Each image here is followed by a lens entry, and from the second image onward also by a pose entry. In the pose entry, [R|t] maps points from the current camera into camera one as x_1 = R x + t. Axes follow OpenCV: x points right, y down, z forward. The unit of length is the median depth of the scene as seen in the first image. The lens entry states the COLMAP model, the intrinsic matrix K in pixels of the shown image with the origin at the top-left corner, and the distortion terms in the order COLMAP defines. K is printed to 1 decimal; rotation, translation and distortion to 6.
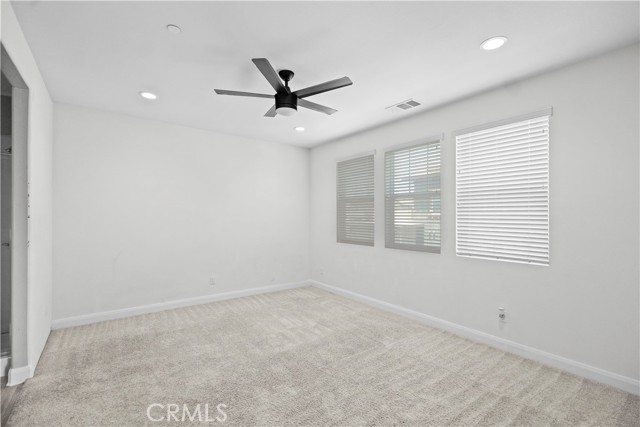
lens RADIAL K [[288.4, 0, 316.1], [0, 288.4, 213.3], [0, 0, 1]] dist [0.005979, -0.003590]
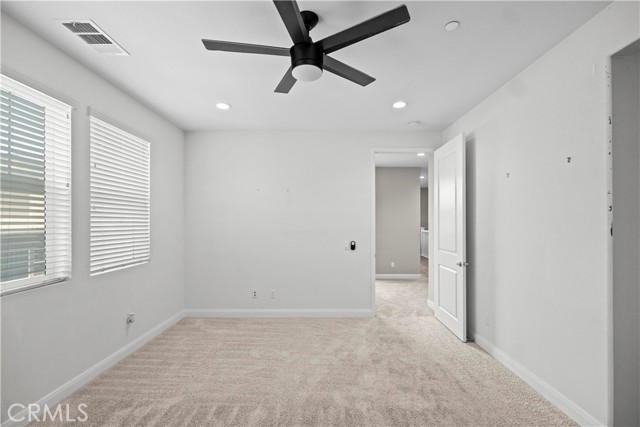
lens RADIAL K [[288.4, 0, 317.0], [0, 288.4, 216.0], [0, 0, 1]] dist [0.005979, -0.003590]
pose [[-0.822959, 0.003185, 0.568091, -0.407342], [-0.002368, 0.999956, -0.009036, -0.006236], [-0.568095, -0.008781, -0.822916, 1.274463]]
